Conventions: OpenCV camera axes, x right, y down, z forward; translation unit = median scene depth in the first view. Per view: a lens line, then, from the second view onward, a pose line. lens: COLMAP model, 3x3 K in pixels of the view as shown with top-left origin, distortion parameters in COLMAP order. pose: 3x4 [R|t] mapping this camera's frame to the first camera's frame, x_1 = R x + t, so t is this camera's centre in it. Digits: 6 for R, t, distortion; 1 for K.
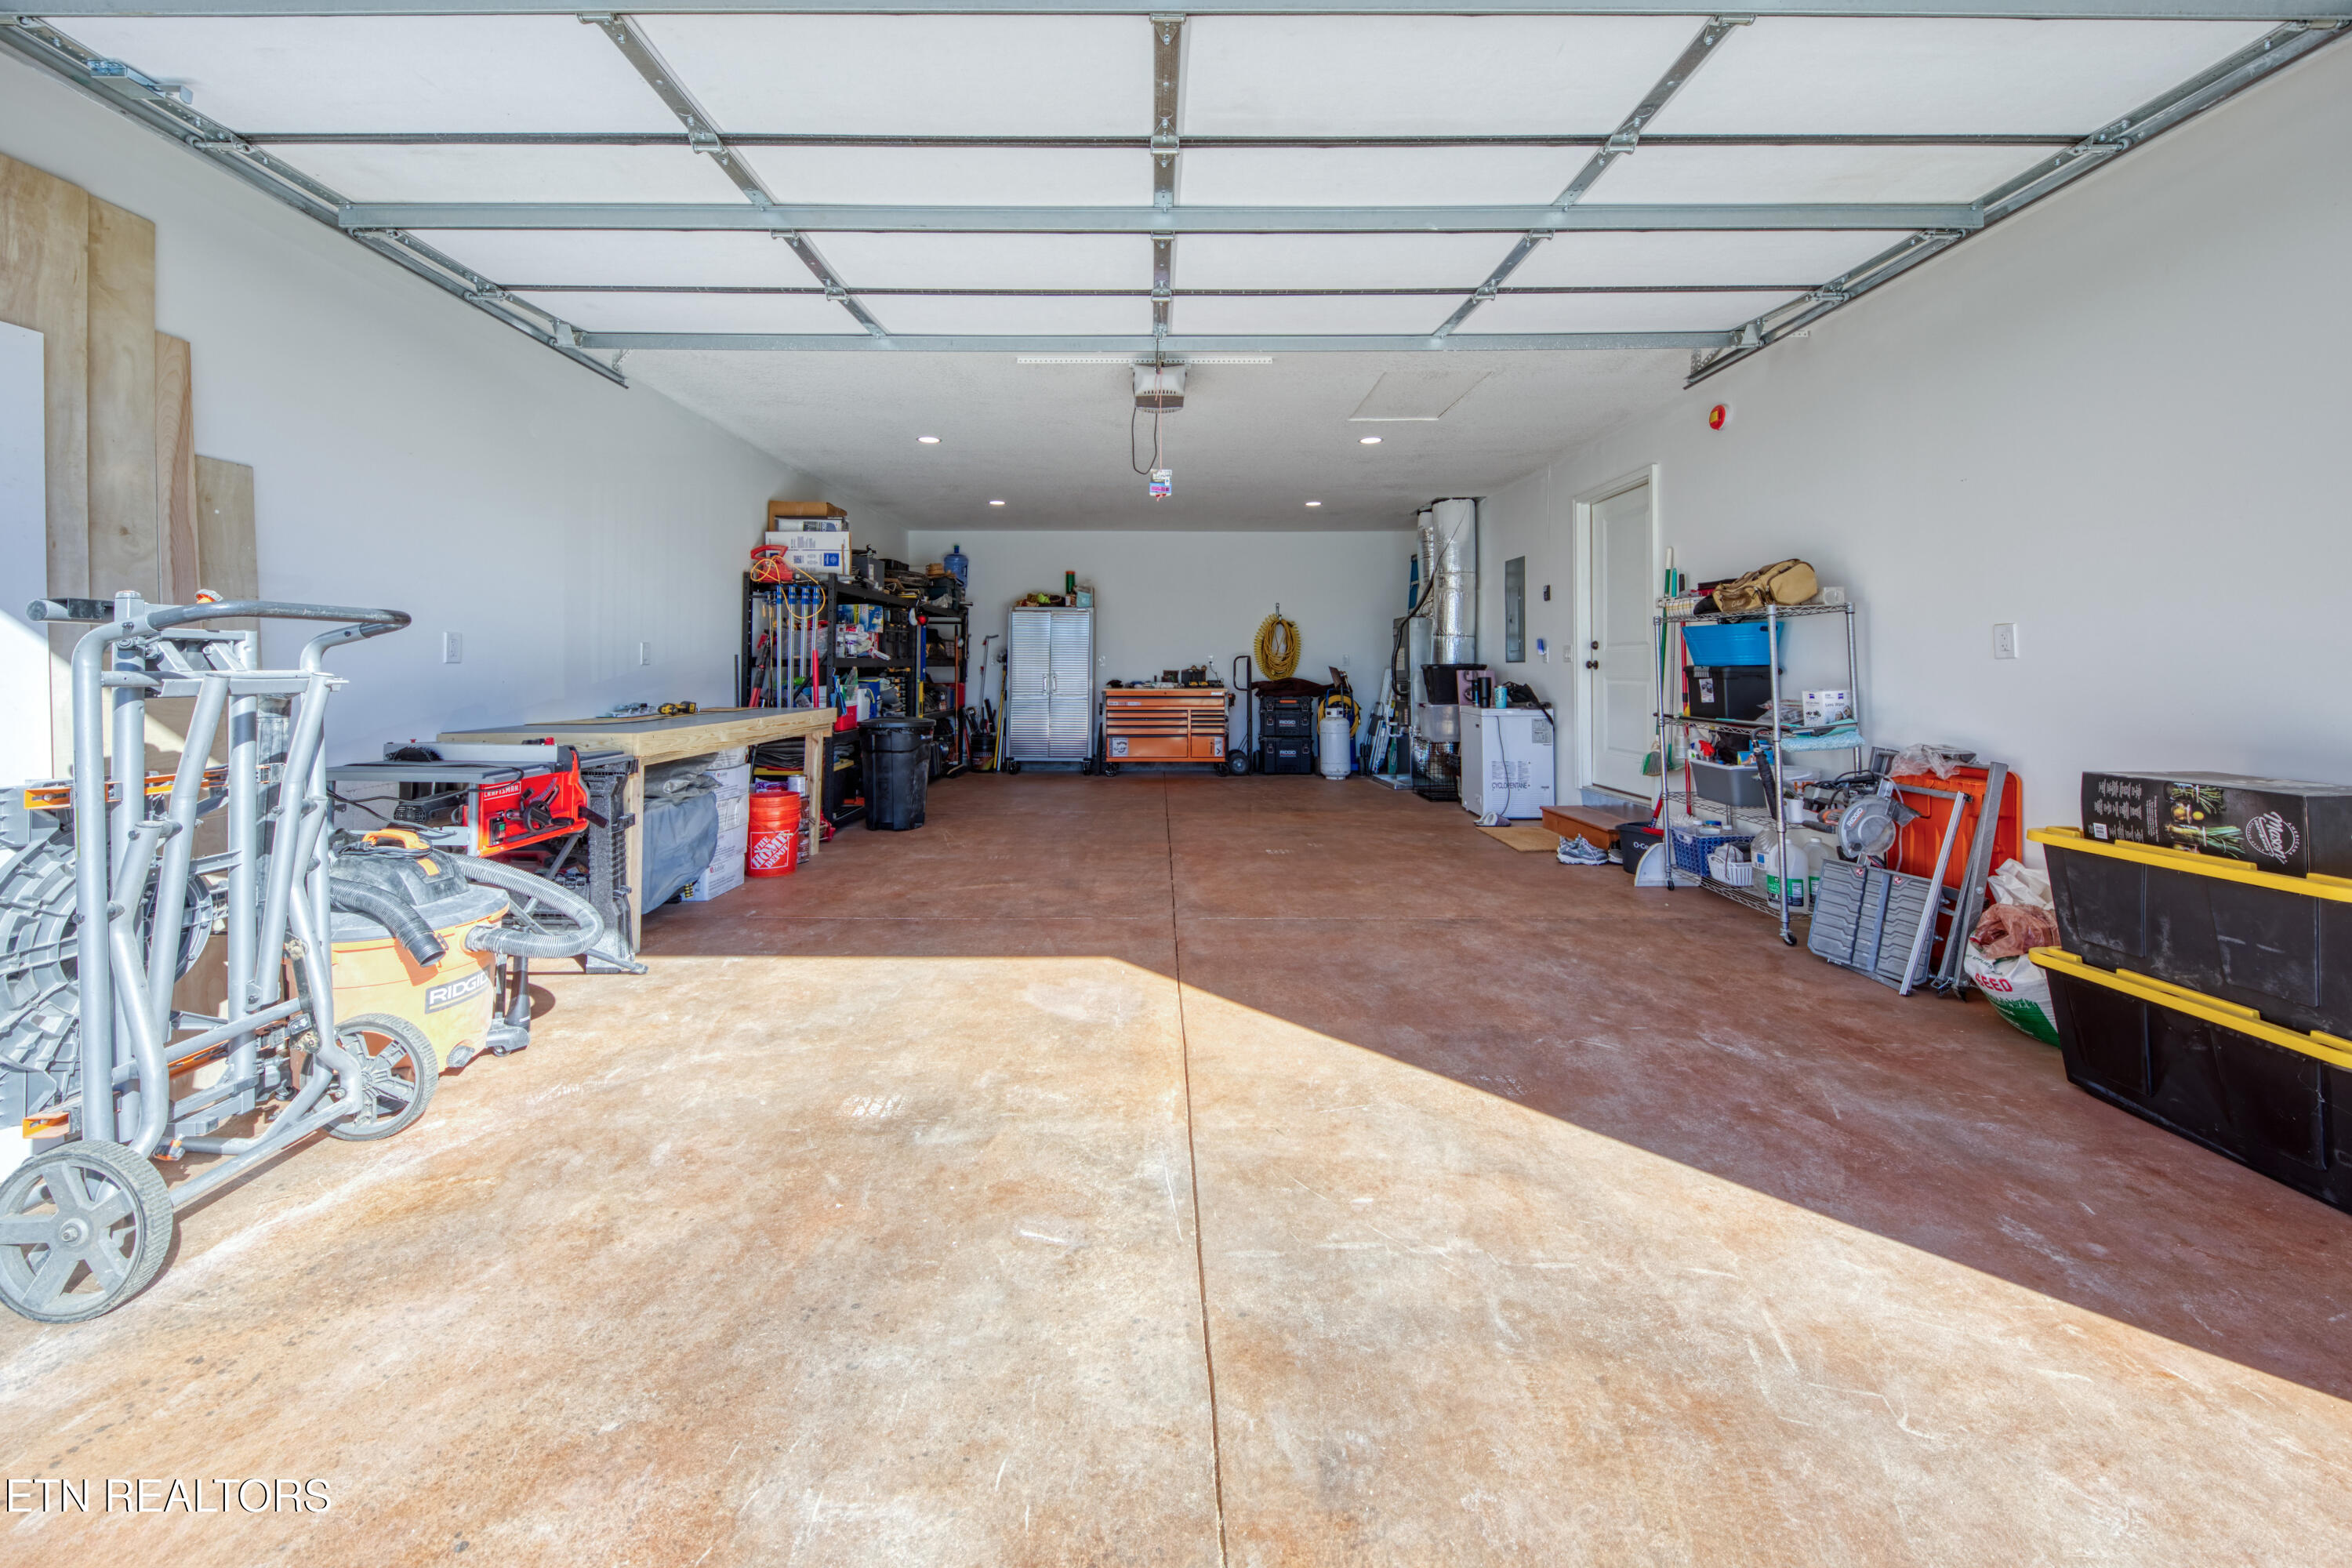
lens RADIAL K [[842.4, 0, 1169.6], [0, 842.4, 679.3], [0, 0, 1]] dist [-0.024316, -0.000064]
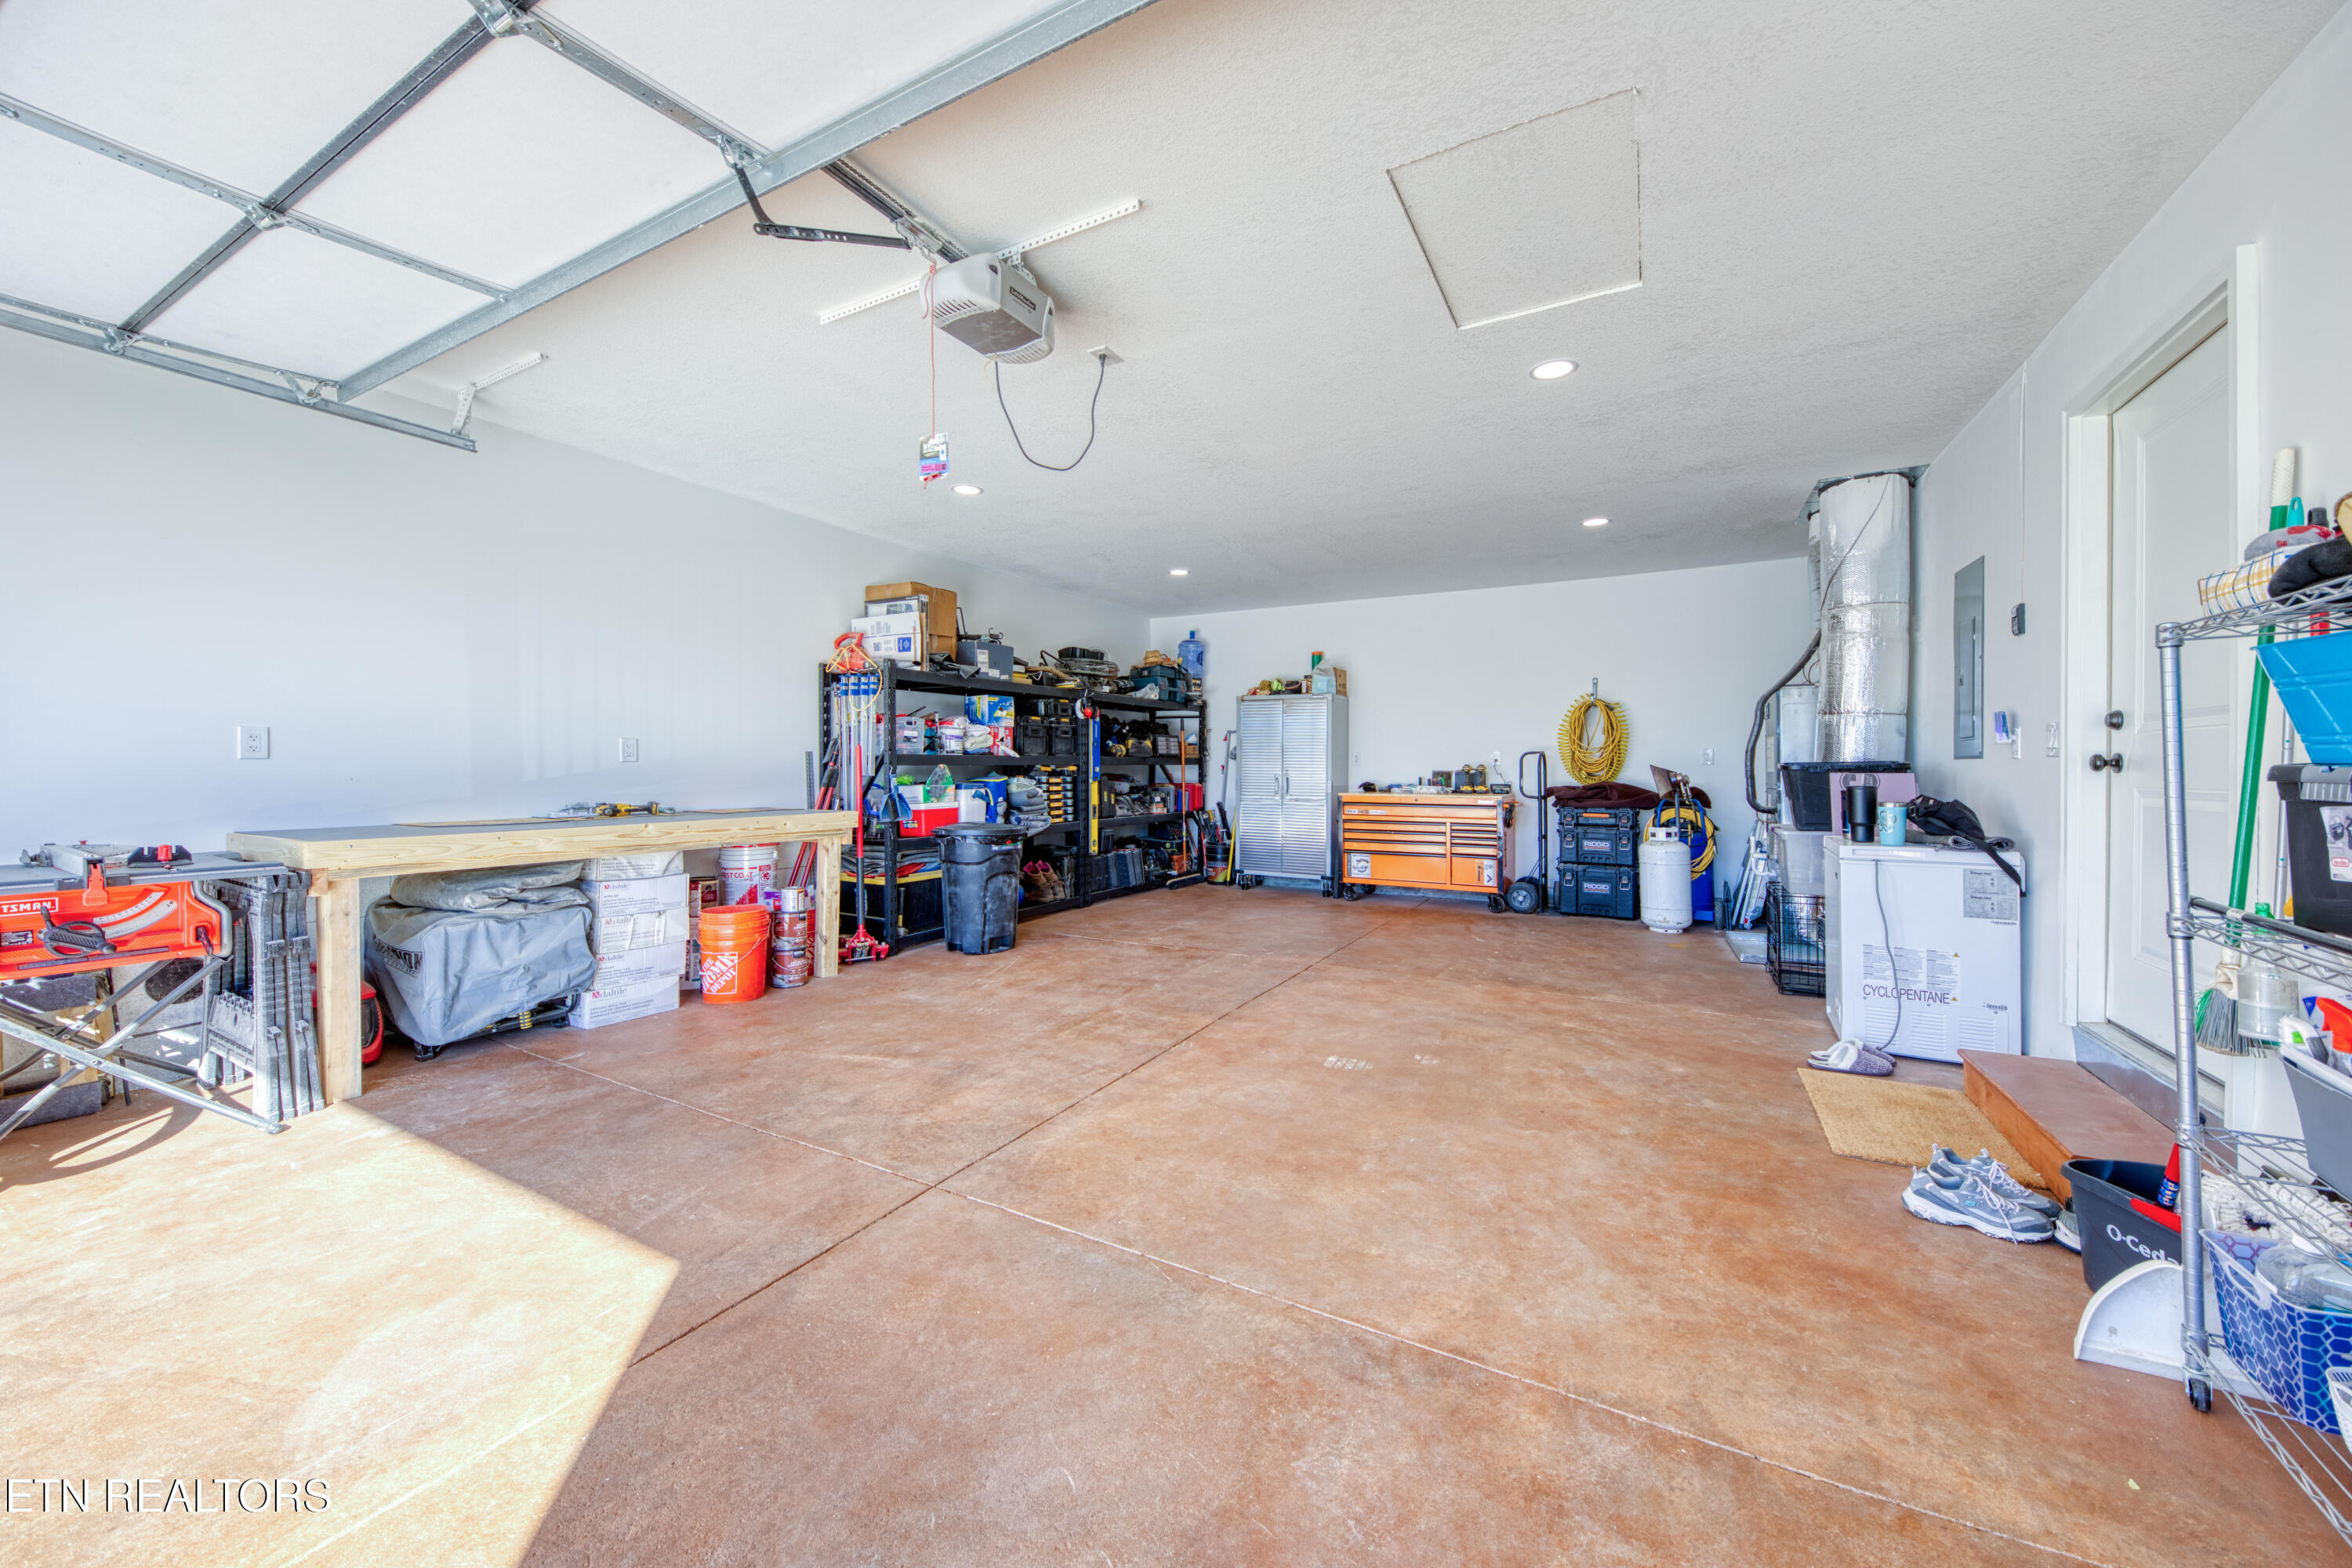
lens RADIAL K [[830.0, 0, 1182.2], [0, 830.0, 792.2], [0, 0, 1]] dist [-0.000599, -0.000316]
pose [[0.877969, 0.017215, -0.478407, 0.174985], [-0.009505, 0.999783, 0.018532, -0.003059], [0.478622, -0.011723, 0.877943, 0.226950]]
